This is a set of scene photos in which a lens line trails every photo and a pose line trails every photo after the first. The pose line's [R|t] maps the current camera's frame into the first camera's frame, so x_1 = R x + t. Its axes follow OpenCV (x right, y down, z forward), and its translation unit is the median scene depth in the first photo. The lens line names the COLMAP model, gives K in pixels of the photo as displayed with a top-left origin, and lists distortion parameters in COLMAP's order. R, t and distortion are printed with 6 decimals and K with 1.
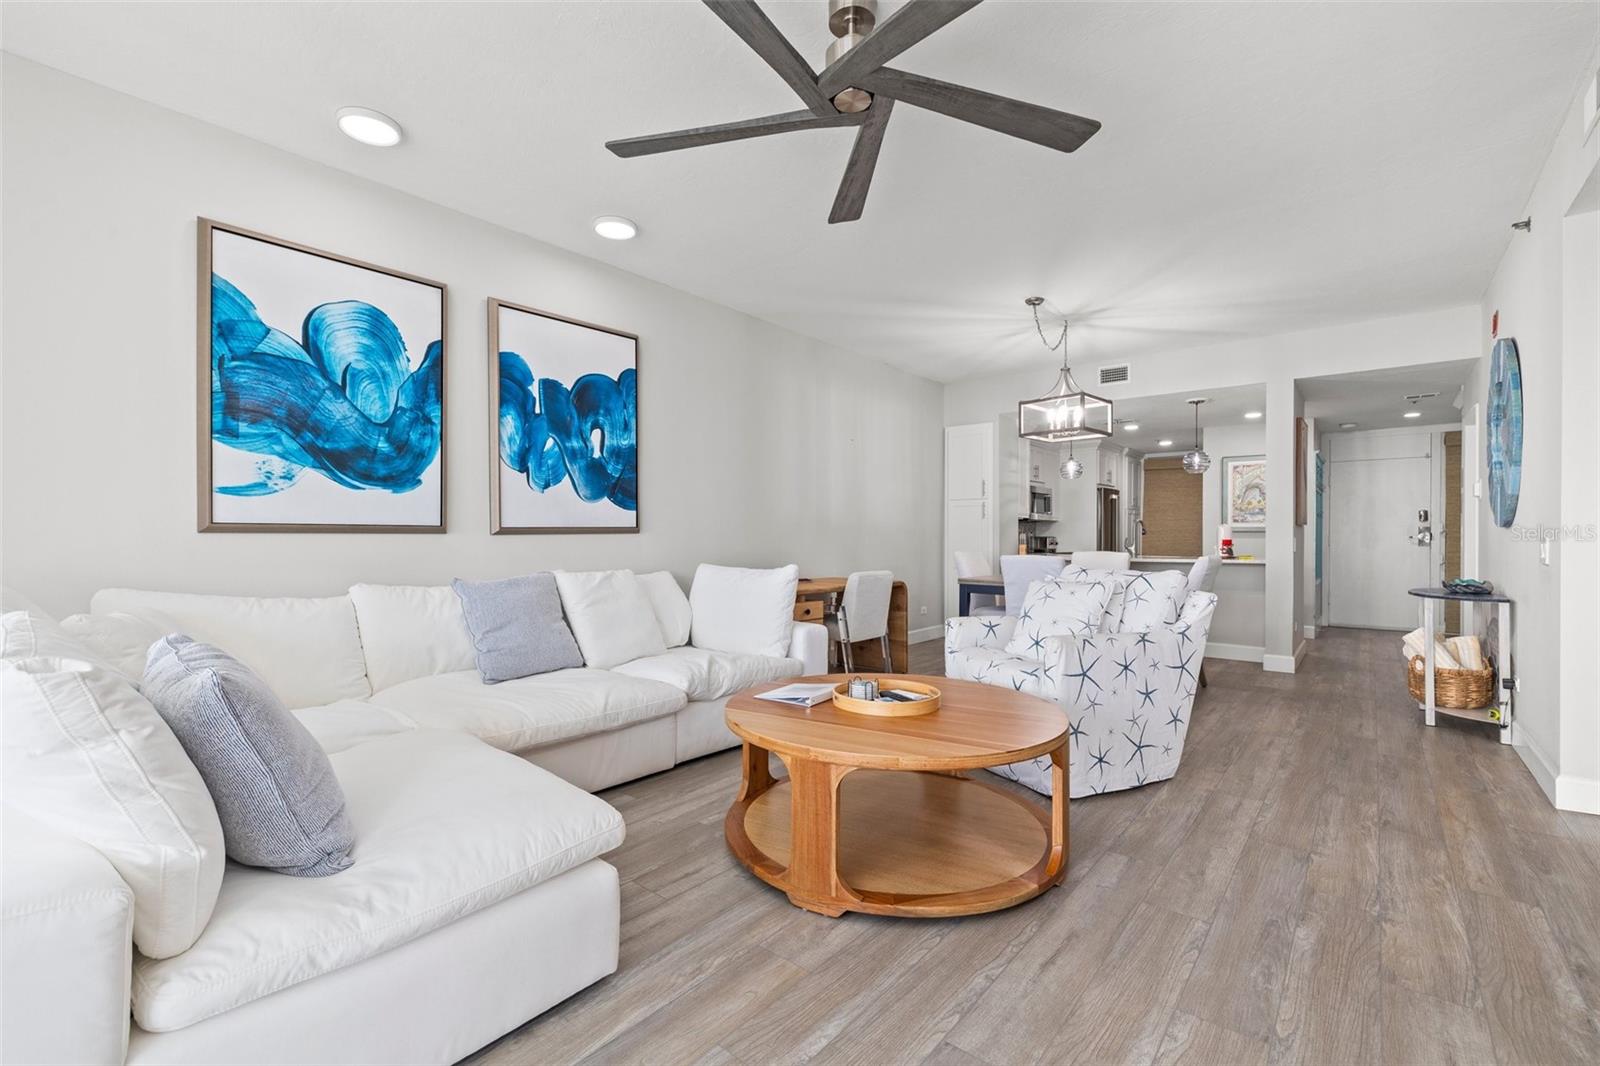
lens RADIAL K [[692.1, 0, 800.0], [0, 692.1, 533.0], [0, 0, 1]] dist [0.012306, -0.000124]
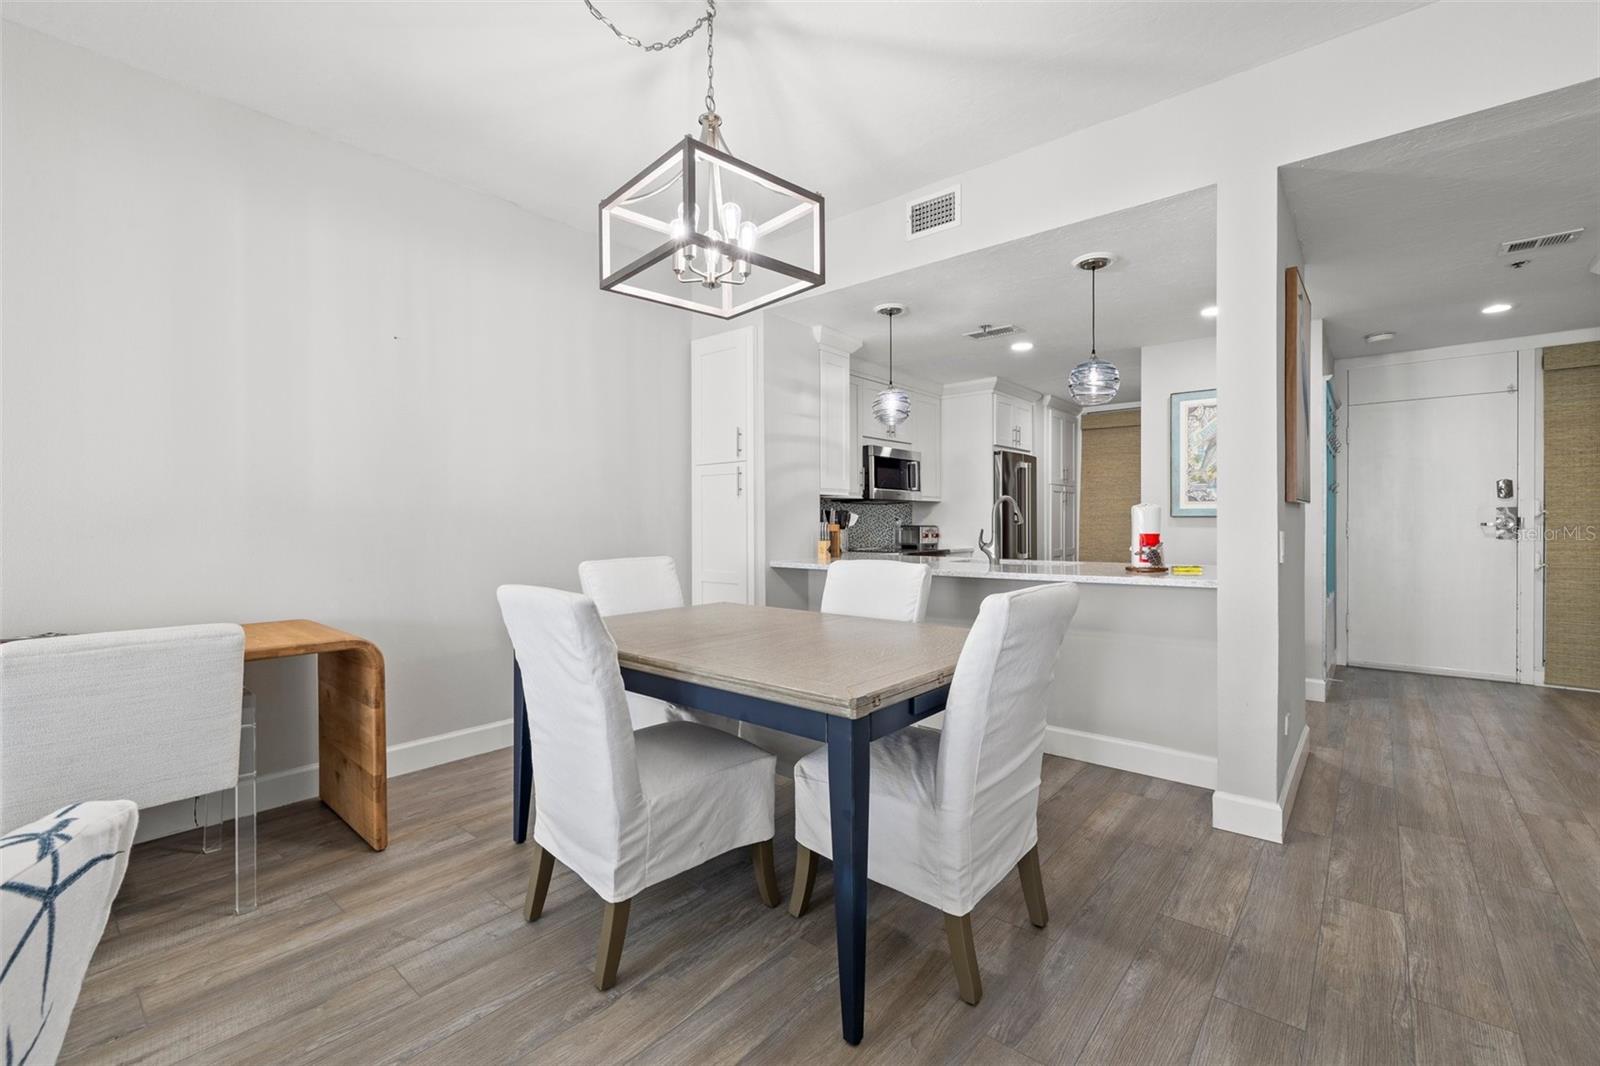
lens RADIAL K [[687.2, 0, 794.0], [0, 687.2, 518.7], [0, 0, 1]] dist [0.000727, 0.000278]
pose [[0.999817, -0.004805, -0.018515, 0.296251], [0.004796, 0.999988, -0.000517, -0.001563], [0.018518, 0.000428, 0.999828, 0.404072]]
